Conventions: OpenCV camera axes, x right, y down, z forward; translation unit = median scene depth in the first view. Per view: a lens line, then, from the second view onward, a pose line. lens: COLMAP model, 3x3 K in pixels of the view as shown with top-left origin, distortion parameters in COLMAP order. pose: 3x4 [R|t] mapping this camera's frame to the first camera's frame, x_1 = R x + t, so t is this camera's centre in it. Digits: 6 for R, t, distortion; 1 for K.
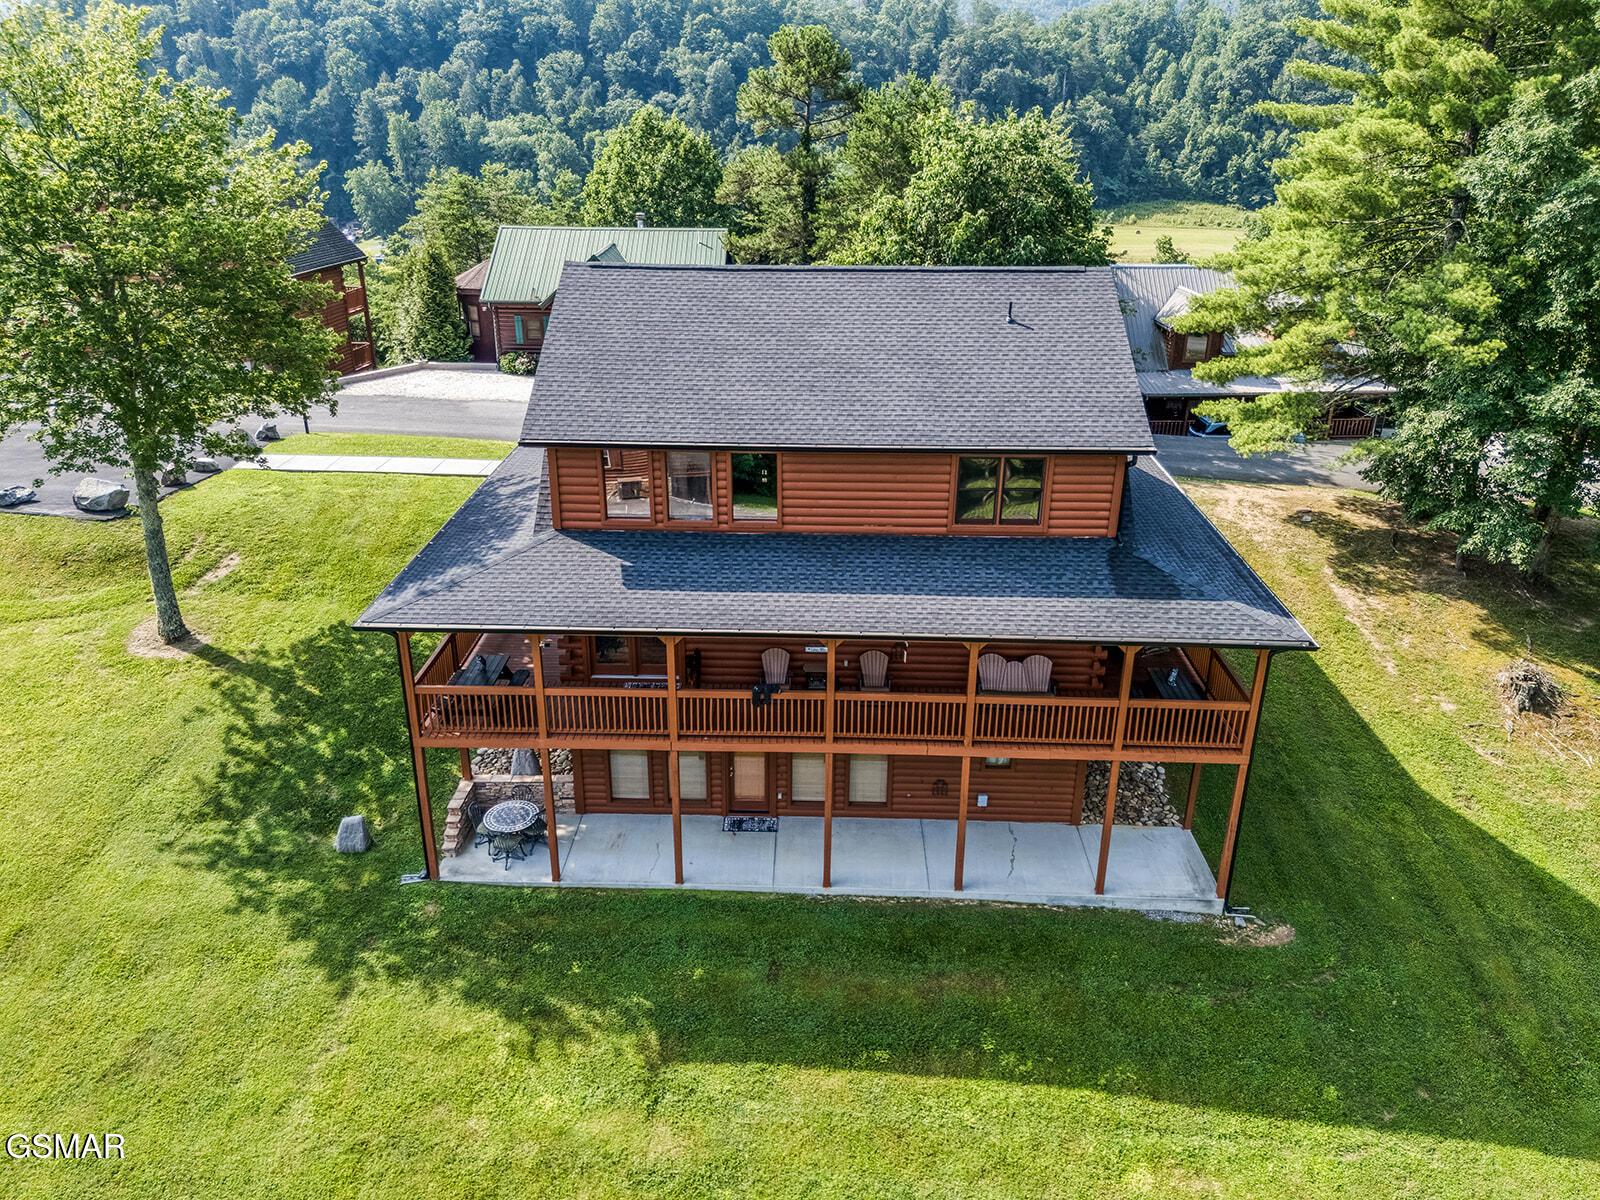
lens RADIAL K [[1163.2, 0, 806.4], [0, 1163.2, 596.1], [0, 0, 1]] dist [0.066651, -0.052473]
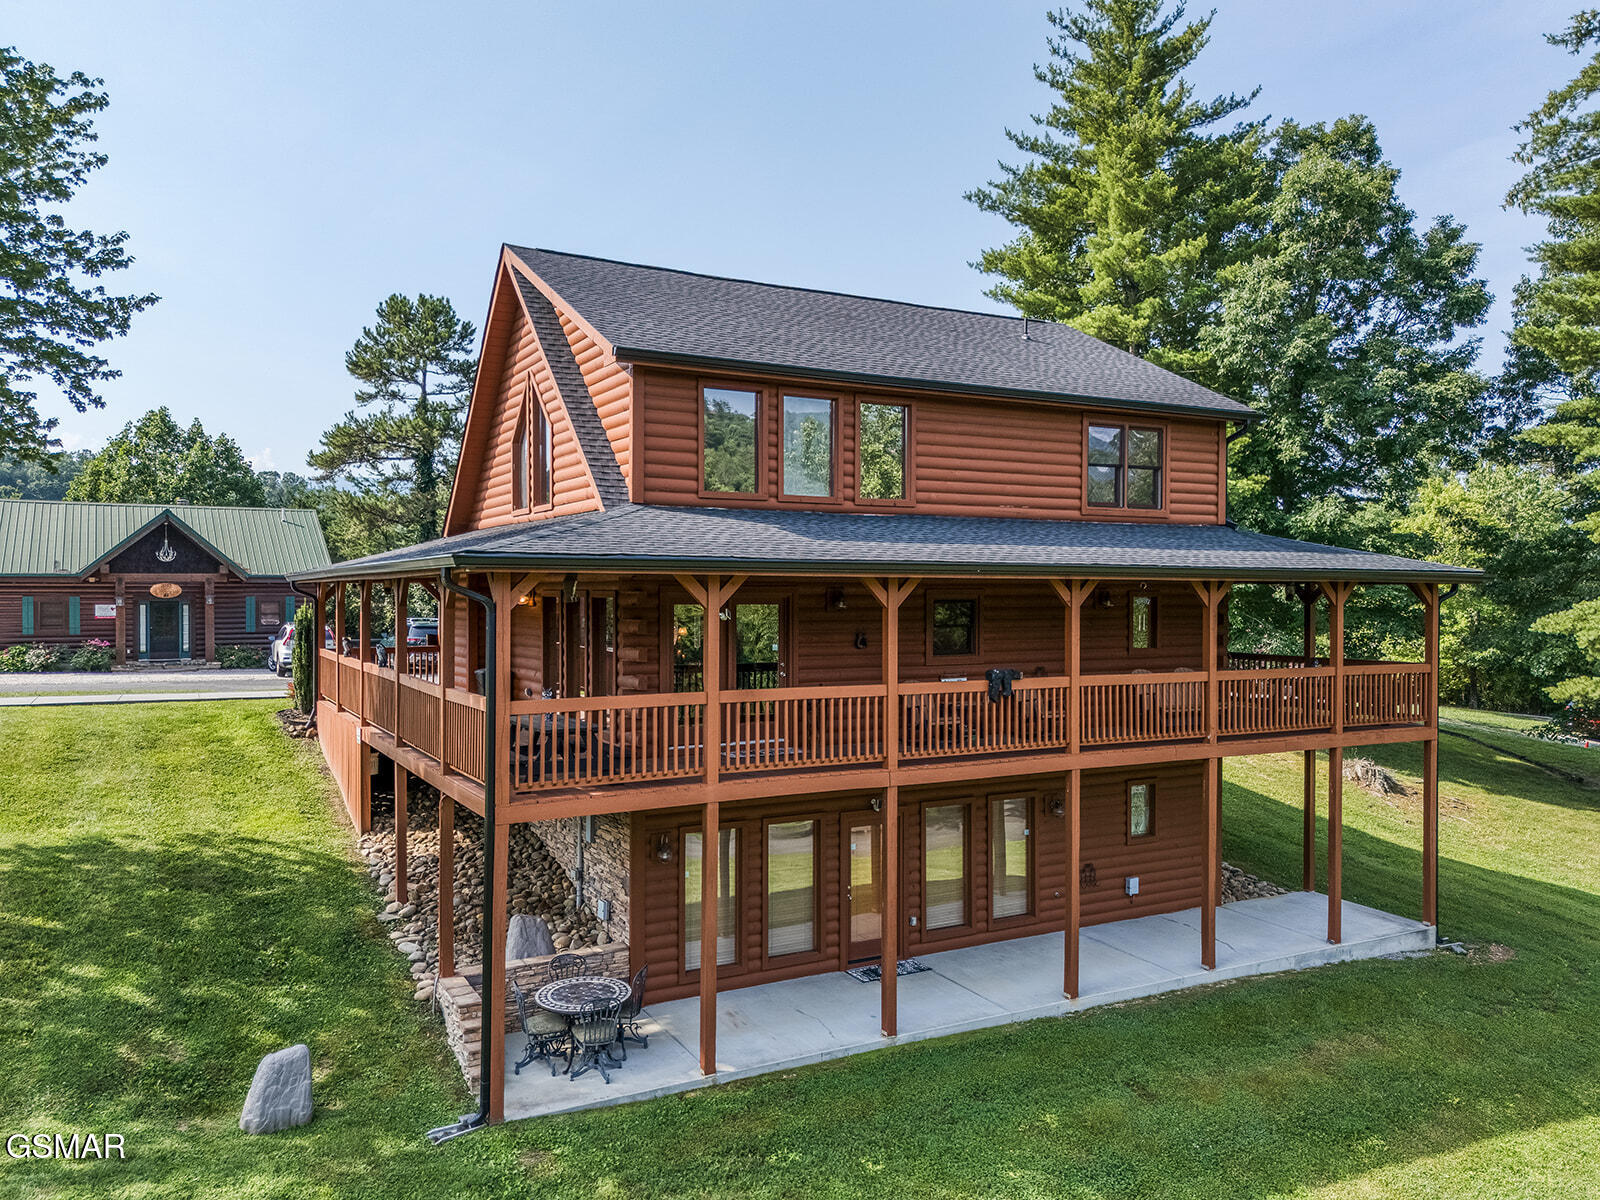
lens RADIAL K [[1182.6, 0, 800.0], [0, 1182.6, 600.0], [0, 0, 1]] dist [0.033931, 0.002204]
pose [[0.864092, -0.011498, 0.503203, -0.427614], [0.204141, 0.921828, -0.329483, 0.212439], [-0.460078, 0.387428, 0.798892, 0.396438]]
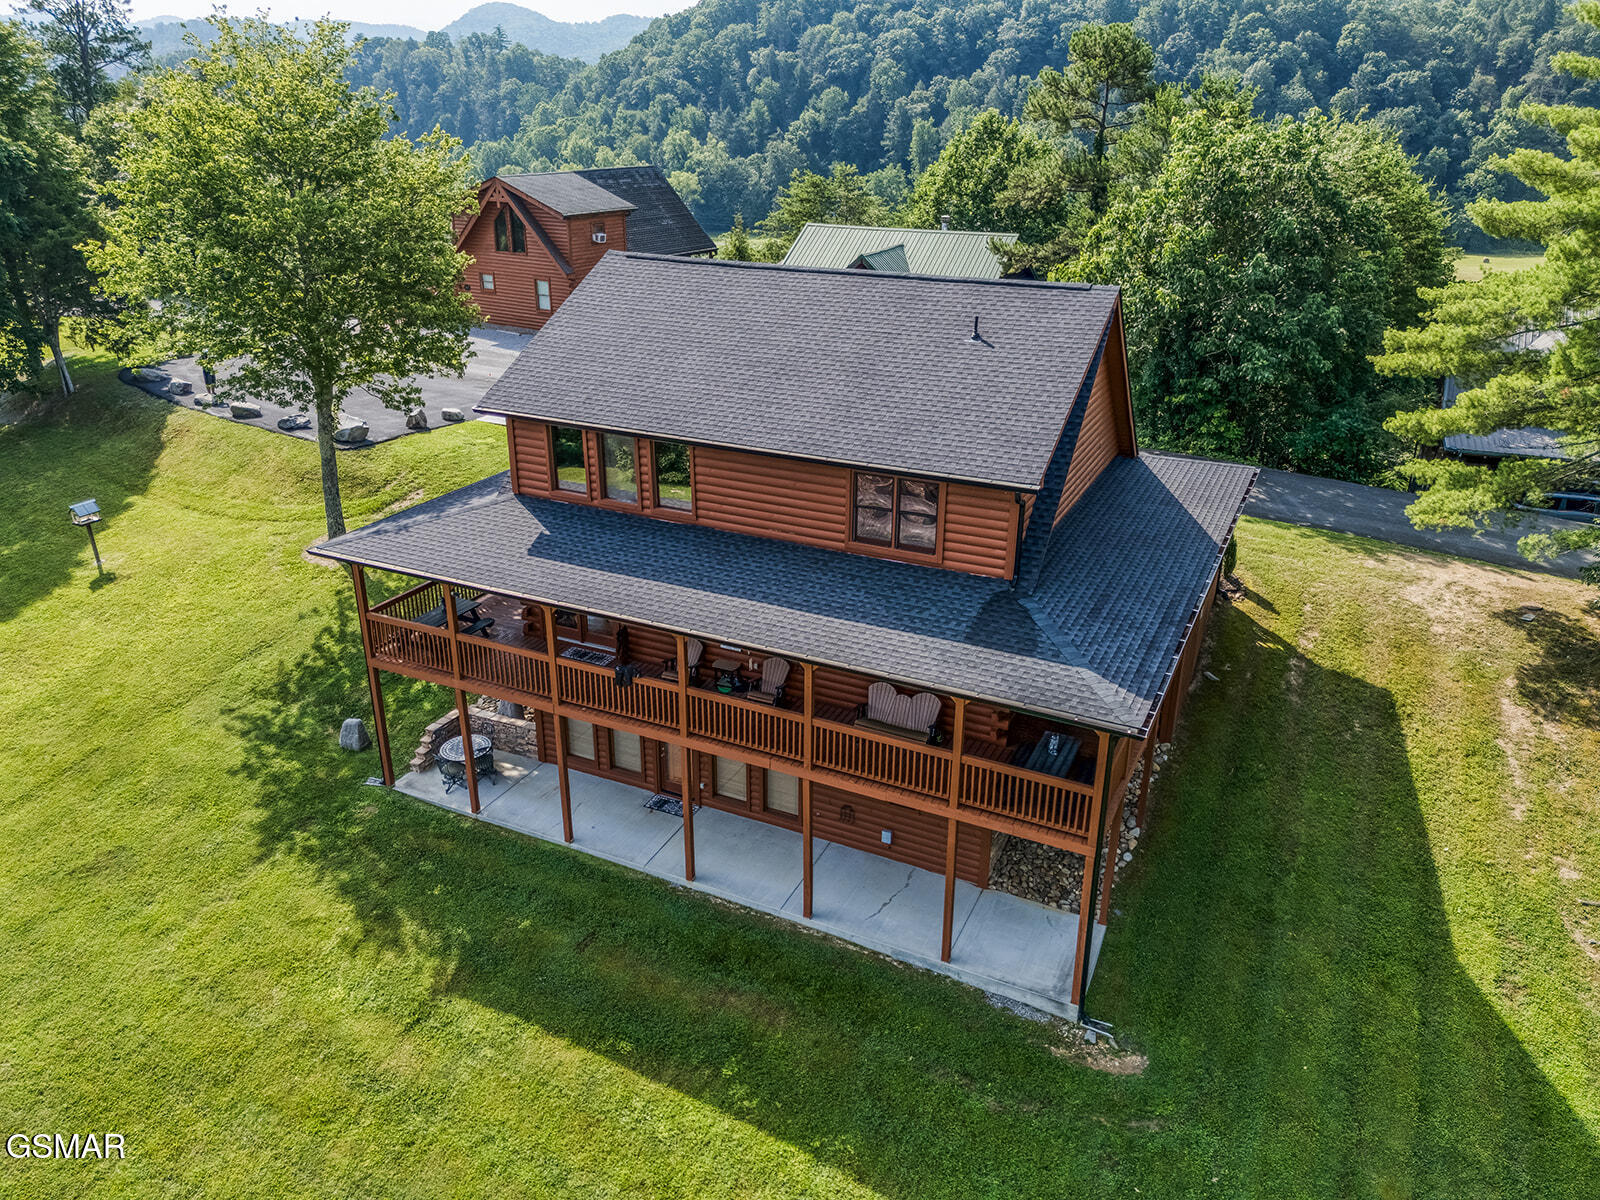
lens RADIAL K [[1163.2, 0, 806.4], [0, 1163.2, 596.1], [0, 0, 1]] dist [0.066651, -0.052473]
pose [[0.912955, 0.160163, -0.375314, 0.411857], [-0.161640, 0.986459, 0.027776, -0.033539], [0.374680, 0.035307, 0.926482, 0.088995]]
